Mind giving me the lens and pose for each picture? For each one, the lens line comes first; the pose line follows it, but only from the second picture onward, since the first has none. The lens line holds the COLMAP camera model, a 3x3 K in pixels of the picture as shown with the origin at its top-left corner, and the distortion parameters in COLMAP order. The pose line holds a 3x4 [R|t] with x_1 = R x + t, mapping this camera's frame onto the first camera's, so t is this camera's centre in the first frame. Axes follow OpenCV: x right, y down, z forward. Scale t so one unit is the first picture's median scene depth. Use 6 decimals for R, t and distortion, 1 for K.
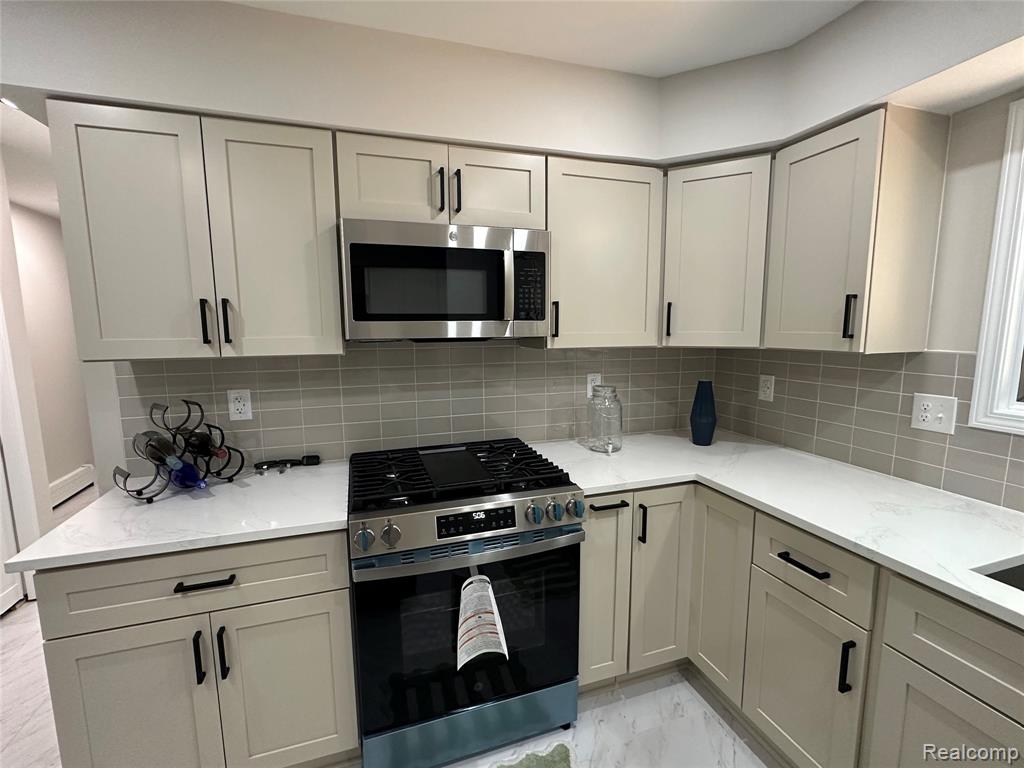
lens RADIAL K [[454.3, 0, 509.3], [0, 454.3, 385.3], [0, 0, 1]] dist [0.000516, 0.000010]
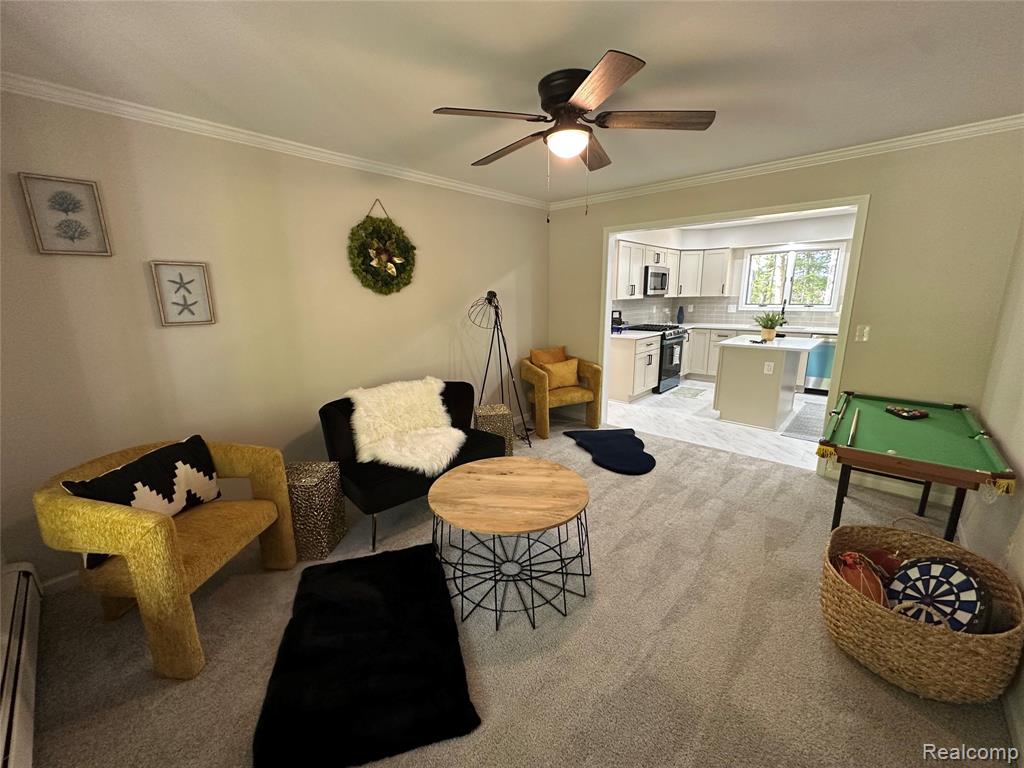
lens RADIAL K [[410.7, 0, 511.7], [0, 410.7, 383.1], [0, 0, 1]] dist [-0.000342, -0.000089]
pose [[0.869918, -0.110899, 0.480567, -3.257463], [0.066916, 0.991921, 0.107770, 0.211848], [-0.488637, -0.061593, 0.870311, -1.703991]]
